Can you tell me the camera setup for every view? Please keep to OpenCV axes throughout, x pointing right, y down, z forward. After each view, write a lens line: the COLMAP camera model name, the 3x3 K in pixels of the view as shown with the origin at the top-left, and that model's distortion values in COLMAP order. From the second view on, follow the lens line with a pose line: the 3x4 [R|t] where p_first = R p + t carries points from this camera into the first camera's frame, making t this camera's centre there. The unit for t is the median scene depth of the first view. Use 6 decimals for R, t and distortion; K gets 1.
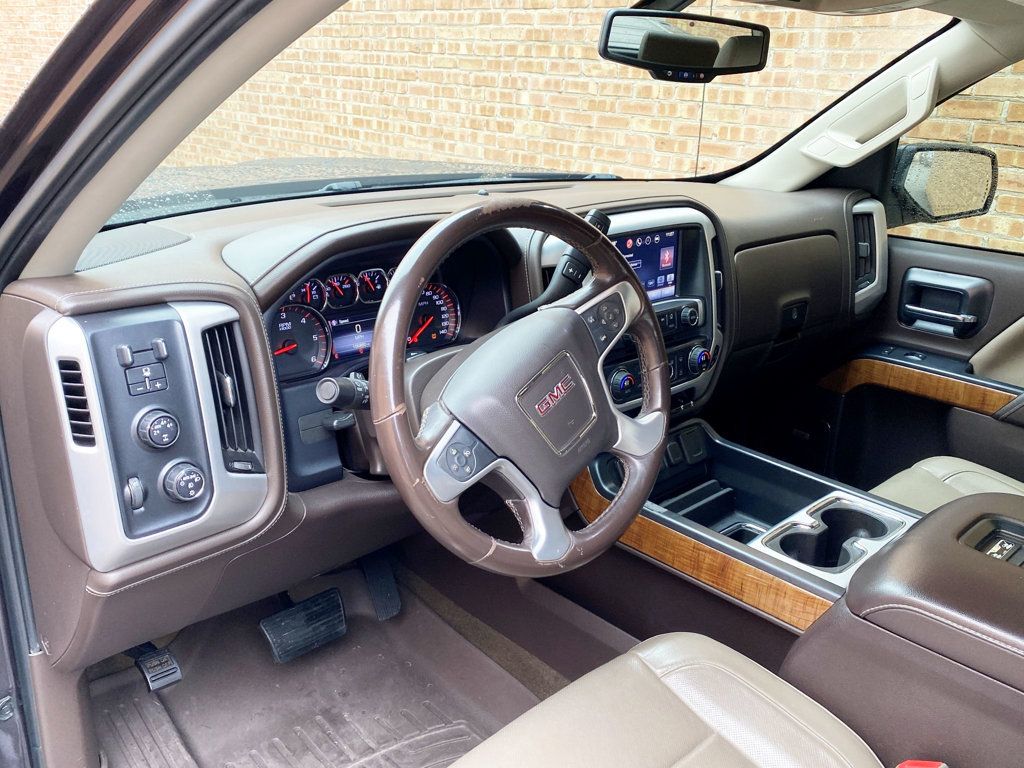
lens RADIAL K [[889.5, 0, 512.0], [0, 889.5, 384.0], [0, 0, 1]] dist [0.000122, 0.019998]
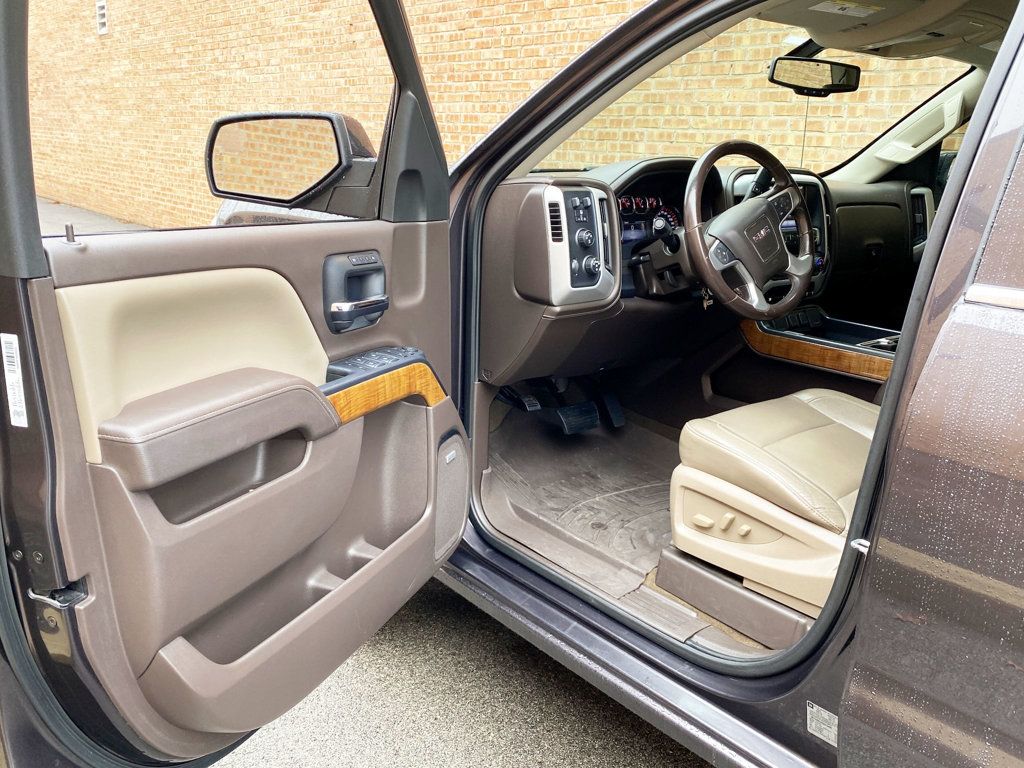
lens RADIAL K [[889.5, 0, 512.0], [0, 889.5, 384.0], [0, 0, 1]] dist [0.000122, 0.019998]
pose [[0.997686, 0.018686, -0.065365, -0.080886], [-0.023778, 0.996670, -0.078000, 0.111273], [0.063690, 0.079374, 0.994808, -0.223954]]
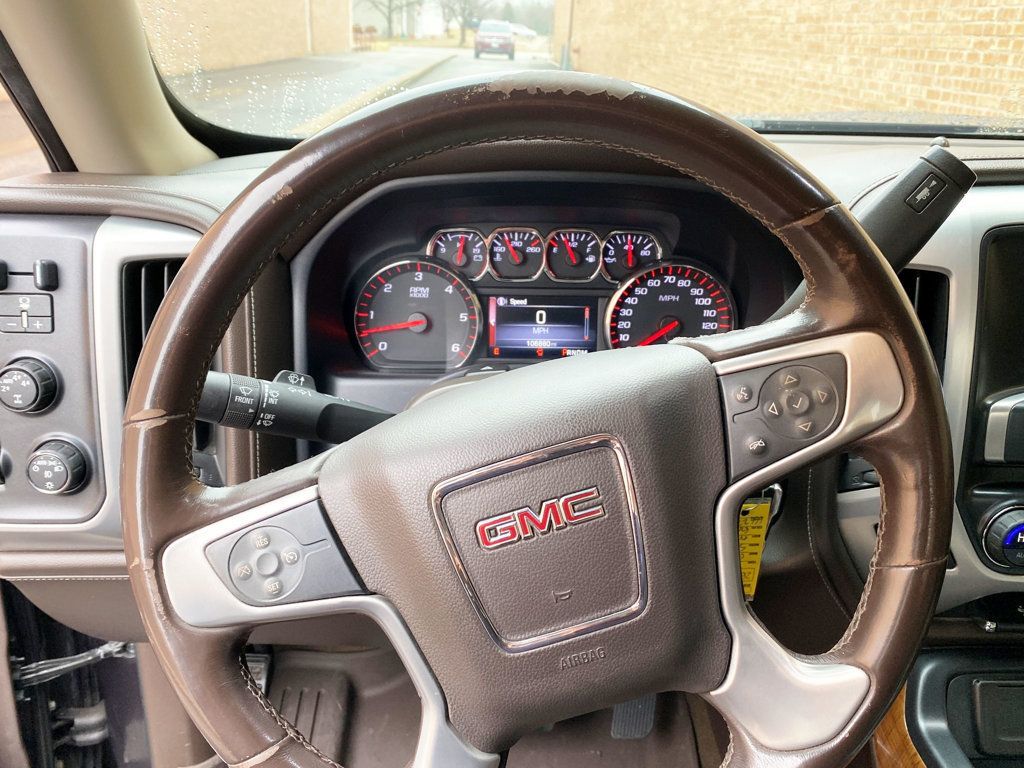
lens RADIAL K [[868.9, 0, 508.5], [0, 868.9, 413.1], [0, 0, 1]] dist [0.013095, -0.013280]
pose [[0.728796, 0.253733, -0.635984, 0.061429], [-0.221238, 0.966249, 0.131971, -0.019447], [0.648004, 0.044524, 0.760334, 0.134341]]
